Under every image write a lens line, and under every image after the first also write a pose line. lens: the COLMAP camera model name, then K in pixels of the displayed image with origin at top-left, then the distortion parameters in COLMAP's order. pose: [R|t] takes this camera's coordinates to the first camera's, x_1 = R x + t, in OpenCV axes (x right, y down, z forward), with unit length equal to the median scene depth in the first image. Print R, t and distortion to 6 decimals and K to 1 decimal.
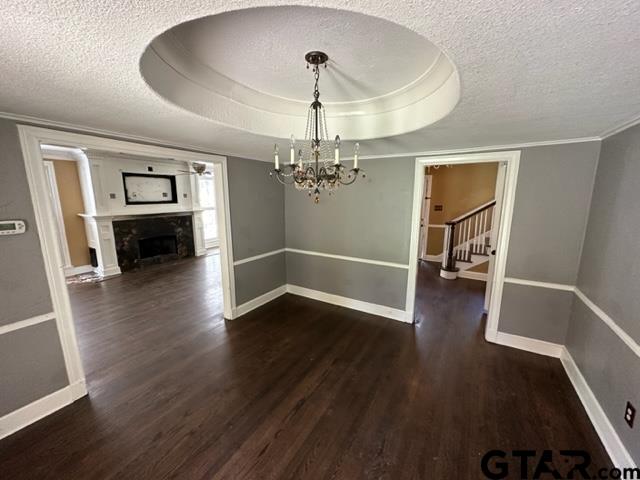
lens RADIAL K [[256.0, 0, 318.8], [0, 256.0, 238.4], [0, 0, 1]] dist [0.001926, 0.000444]
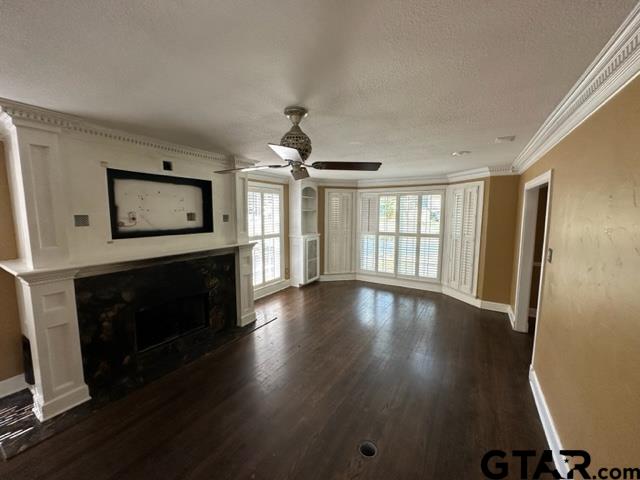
lens RADIAL K [[256.0, 0, 321.1], [0, 256.0, 240.5], [0, 0, 1]] dist [0.001926, 0.000444]
pose [[0.999913, 0.012056, 0.005420, -0.360180], [-0.011692, 0.997958, -0.062800, -0.098226], [-0.006166, 0.062732, 0.998011, 0.510796]]
